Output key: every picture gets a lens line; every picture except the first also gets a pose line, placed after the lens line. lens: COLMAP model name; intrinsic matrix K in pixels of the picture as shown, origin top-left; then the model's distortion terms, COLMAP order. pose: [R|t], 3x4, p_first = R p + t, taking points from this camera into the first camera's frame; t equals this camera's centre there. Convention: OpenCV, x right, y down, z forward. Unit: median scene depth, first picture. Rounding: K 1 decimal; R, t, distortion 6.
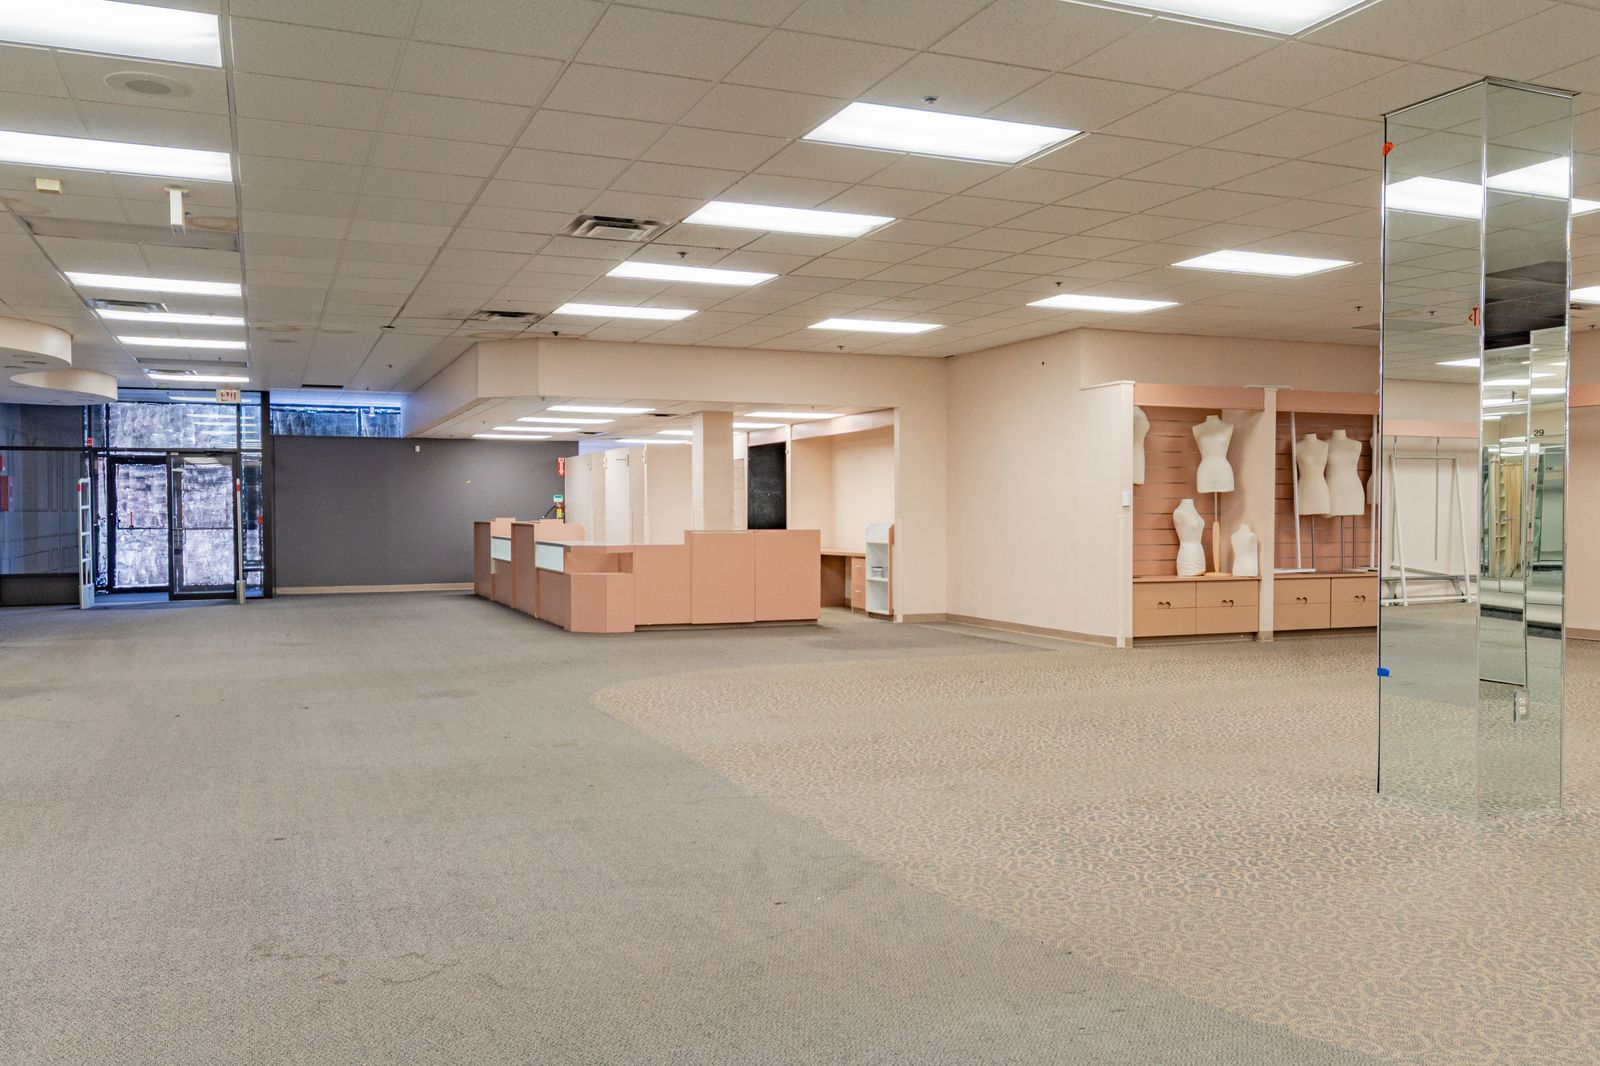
lens RADIAL K [[1216.0, 0, 803.9], [0, 1216.0, 525.4], [0, 0, 1]] dist [0.045775, -0.004739]
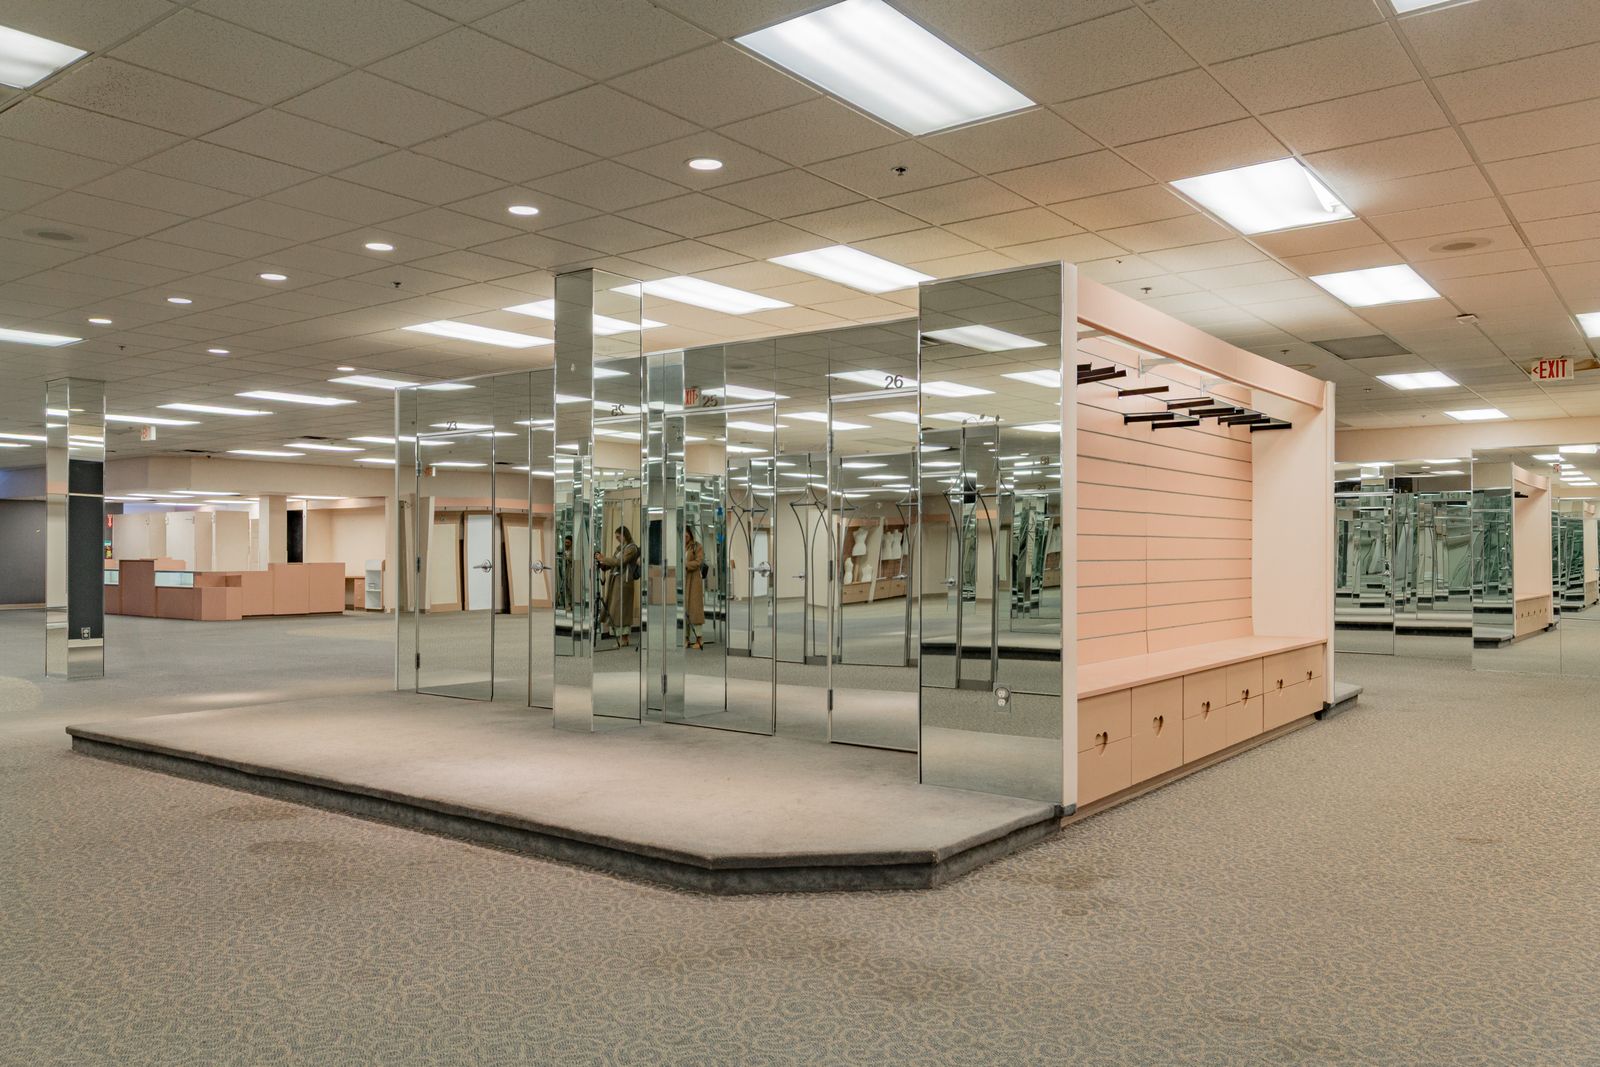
lens RADIAL K [[1216.0, 0, 801.7], [0, 1216.0, 535.2], [0, 0, 1]] dist [0.045775, -0.004739]
pose [[0.865672, 0.008817, 0.500534, -0.277459], [0.003539, 0.999712, -0.023730, 0.007401], [-0.500600, 0.022313, 0.865391, -0.831025]]
